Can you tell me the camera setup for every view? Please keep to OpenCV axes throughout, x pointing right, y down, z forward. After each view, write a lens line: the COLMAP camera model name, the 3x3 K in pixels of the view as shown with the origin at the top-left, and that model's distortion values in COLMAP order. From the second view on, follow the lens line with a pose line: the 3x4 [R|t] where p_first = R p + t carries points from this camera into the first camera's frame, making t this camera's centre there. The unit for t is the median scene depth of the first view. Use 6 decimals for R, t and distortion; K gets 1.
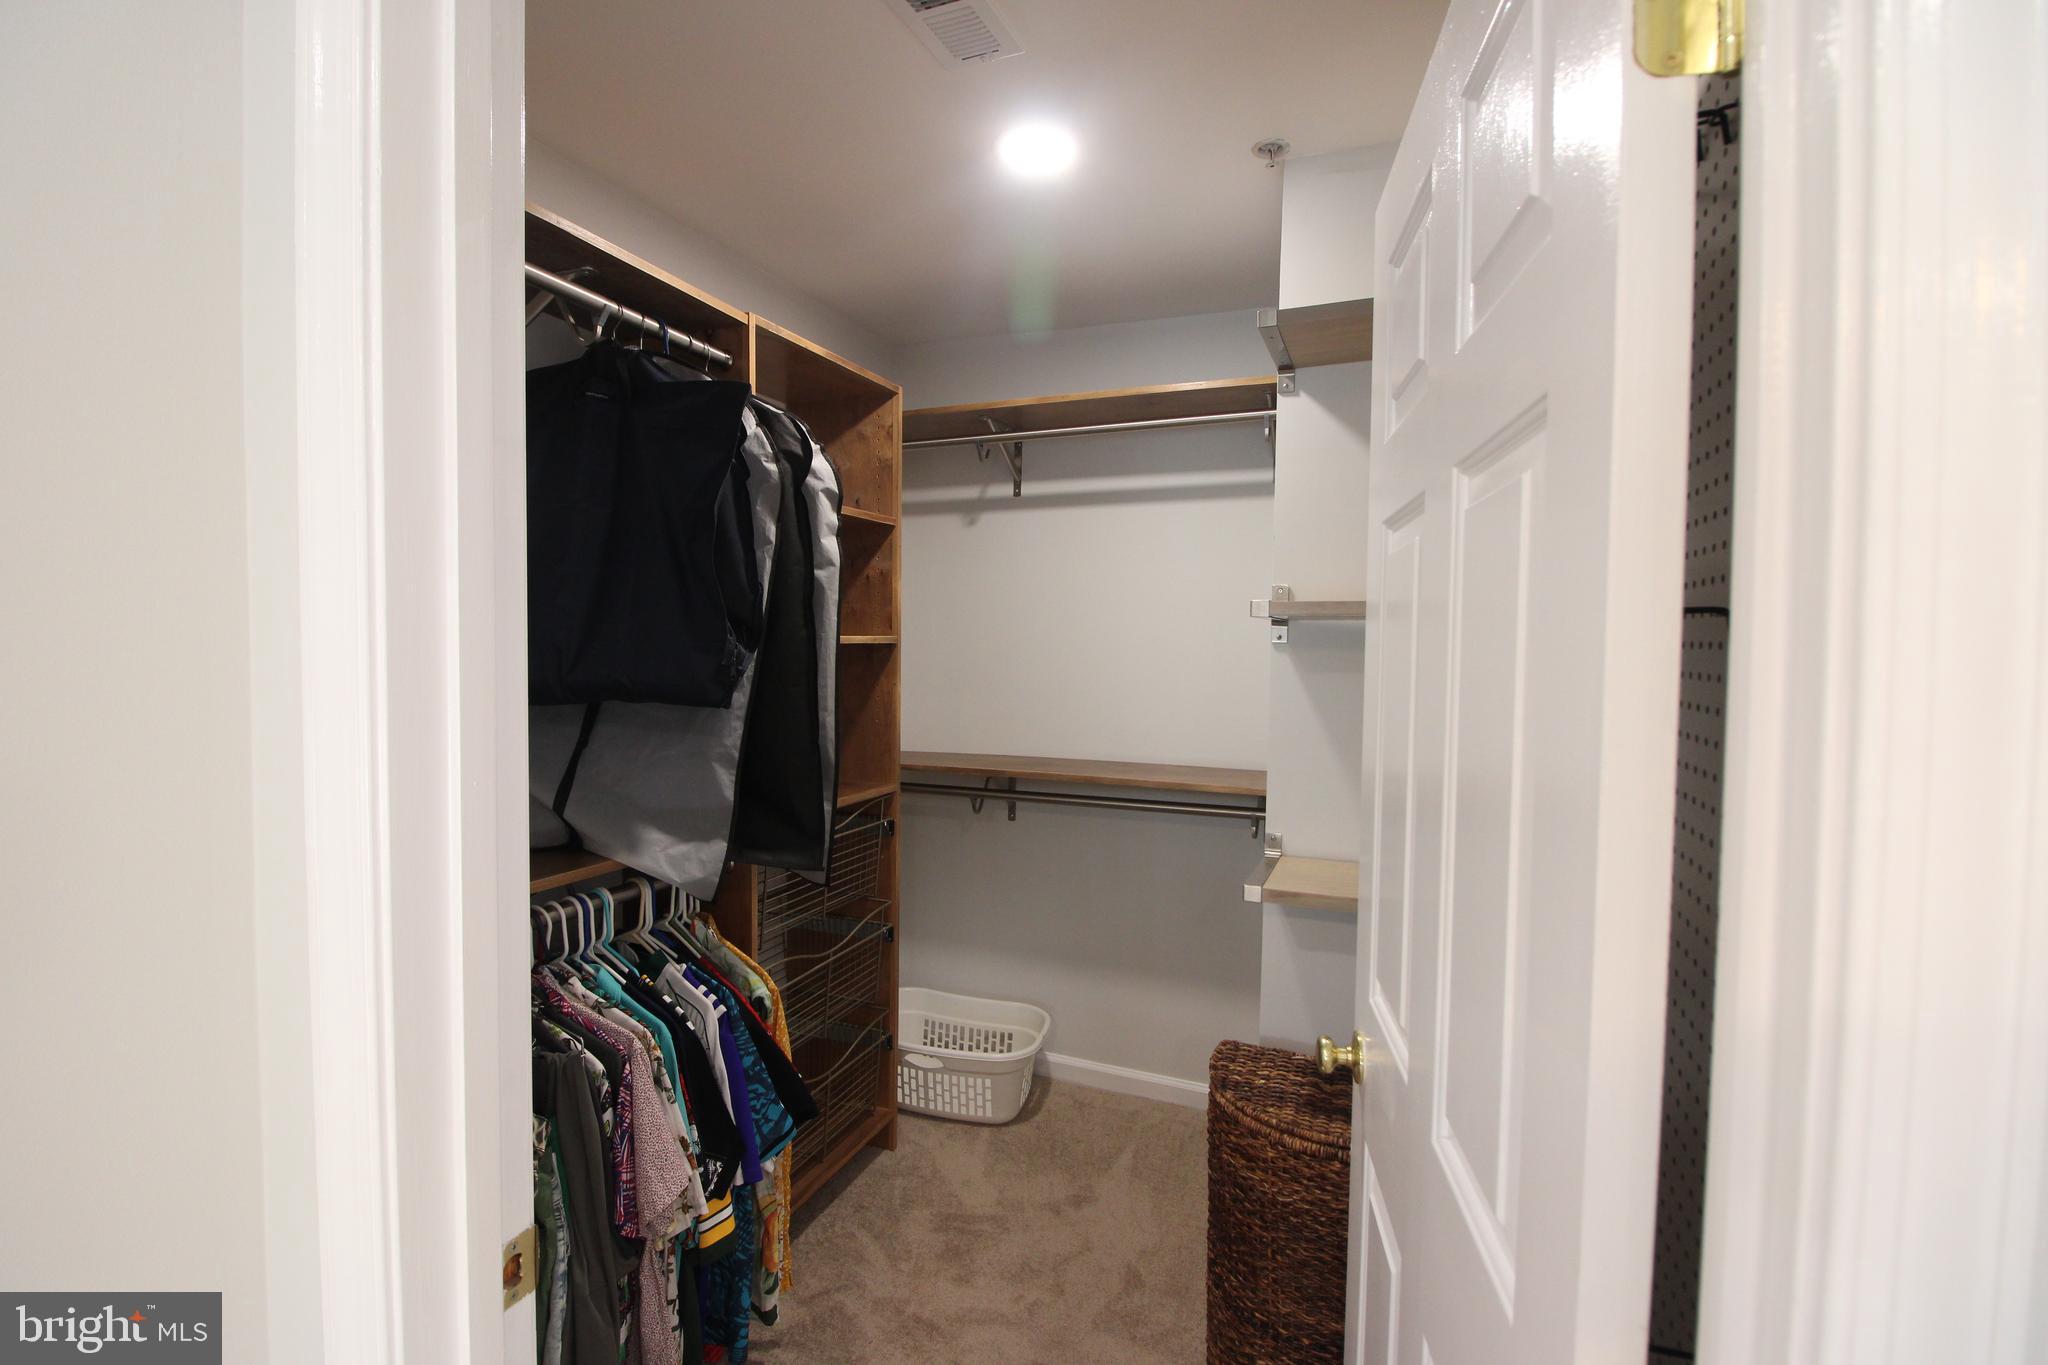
lens RADIAL K [[953.3, 0, 1022.6], [0, 953.3, 680.2], [0, 0, 1]] dist [-0.002157, -0.000133]
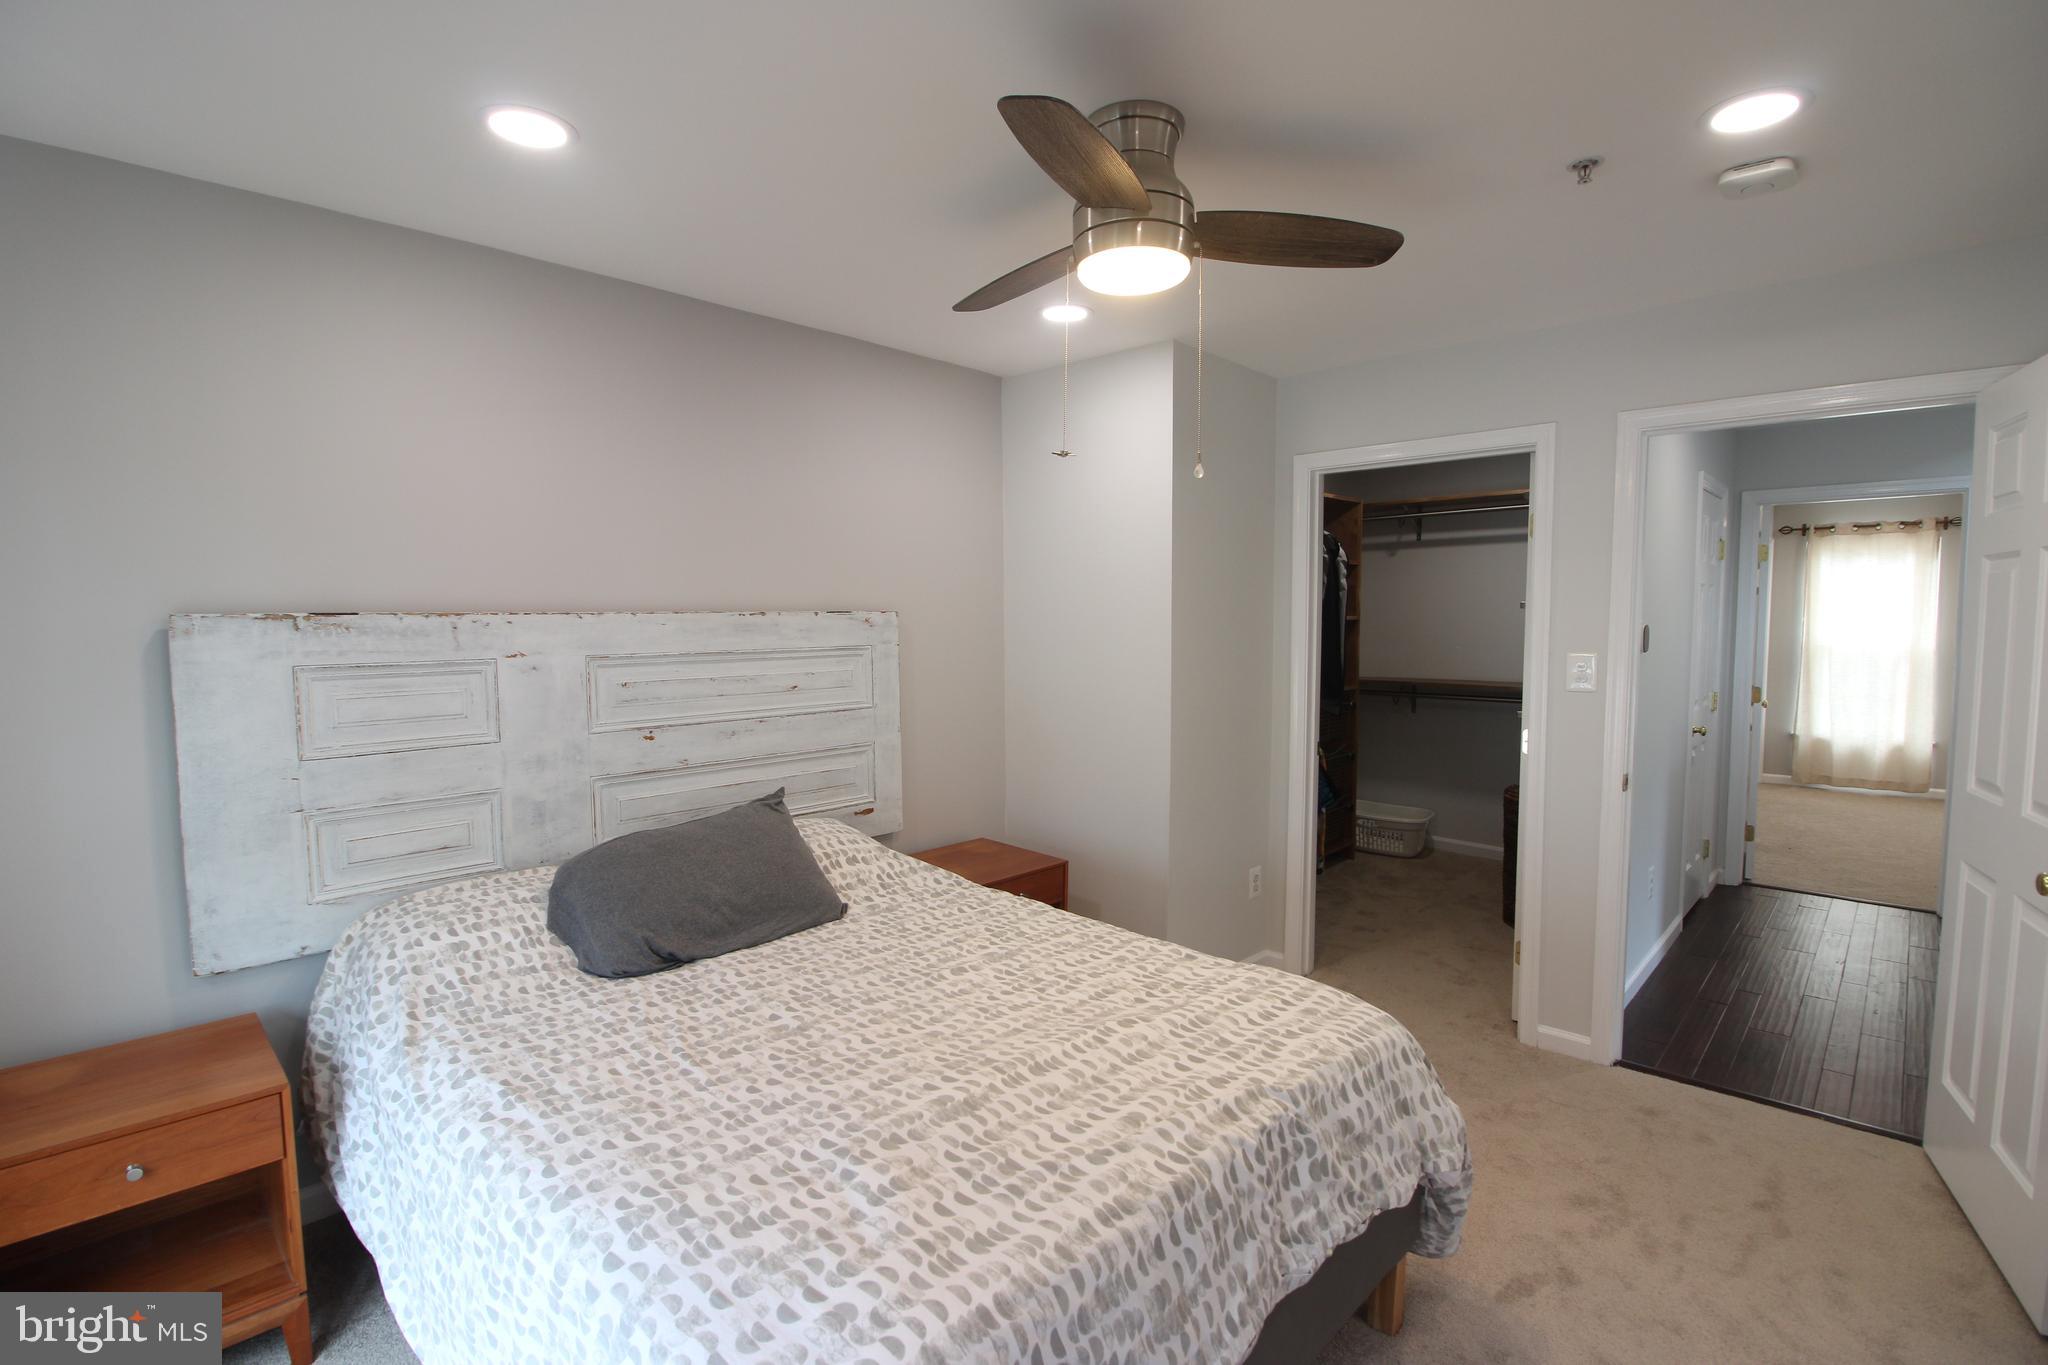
lens RADIAL K [[953.3, 0, 1016.2], [0, 953.3, 686.1], [0, 0, 1]] dist [-0.002157, -0.000133]
pose [[0.926426, 0.010657, -0.376325, -0.033528], [0.002584, 0.999396, 0.034662, 0.031232], [0.376467, -0.033085, 0.925839, -1.140547]]
